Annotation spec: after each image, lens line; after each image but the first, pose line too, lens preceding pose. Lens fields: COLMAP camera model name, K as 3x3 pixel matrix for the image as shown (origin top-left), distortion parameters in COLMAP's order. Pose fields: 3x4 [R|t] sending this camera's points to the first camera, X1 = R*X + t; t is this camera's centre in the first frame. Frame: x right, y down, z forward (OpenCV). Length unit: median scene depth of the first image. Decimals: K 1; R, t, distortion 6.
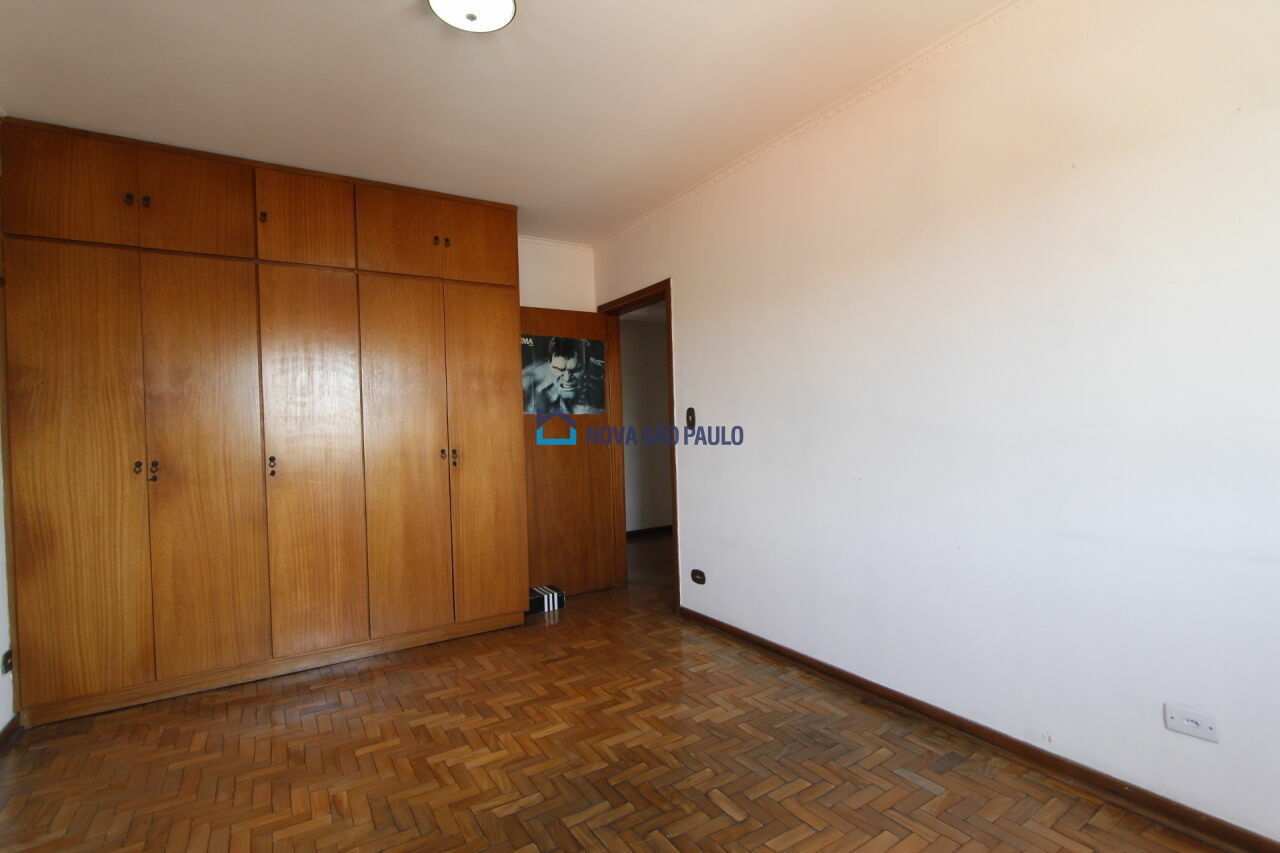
lens RADIAL K [[591.7, 0, 635.4], [0, 591.7, 433.6], [0, 0, 1]] dist [-0.017035, 0.001648]
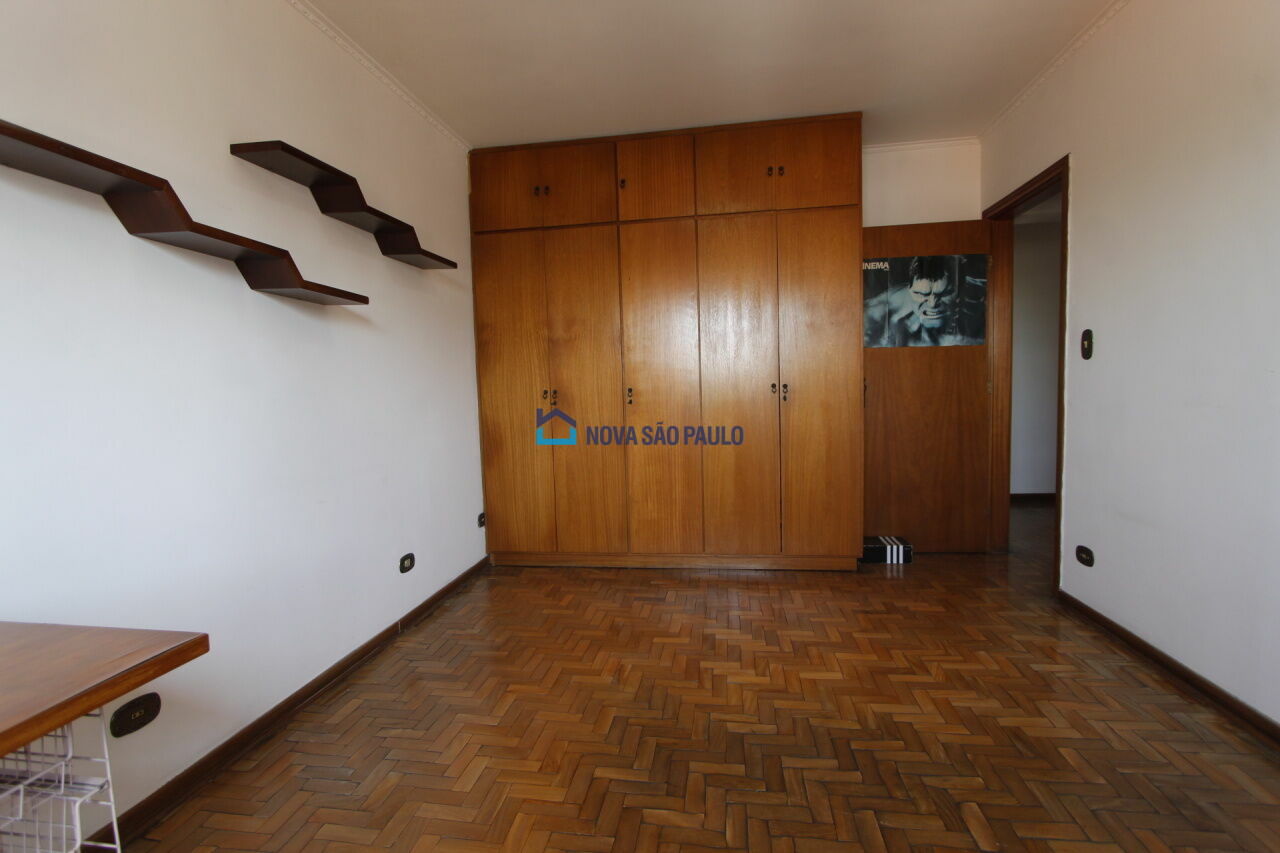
lens RADIAL K [[591.7, 0, 635.4], [0, 591.7, 433.6], [0, 0, 1]] dist [-0.017035, 0.001648]
pose [[0.756137, 0.058541, -0.651790, 0.194530], [0.002190, 0.995759, 0.091975, 0.021774], [0.654410, -0.070973, 0.752802, 0.096254]]
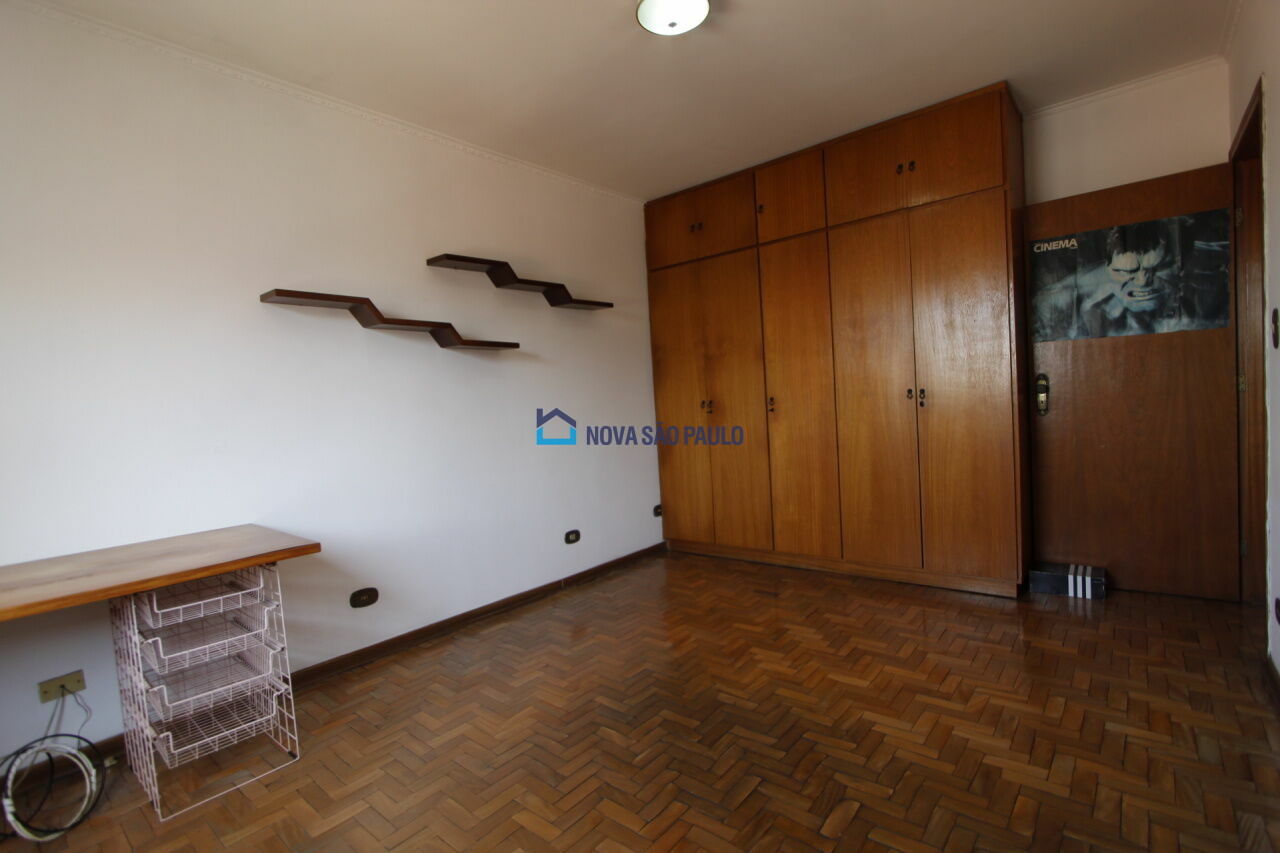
lens RADIAL K [[591.7, 0, 635.4], [0, 591.7, 433.6], [0, 0, 1]] dist [-0.017035, 0.001648]
pose [[0.302704, 0.061592, -0.951093, 0.560778], [0.045133, 0.995864, 0.078856, 0.003461], [0.952016, -0.066795, 0.298672, 0.343150]]
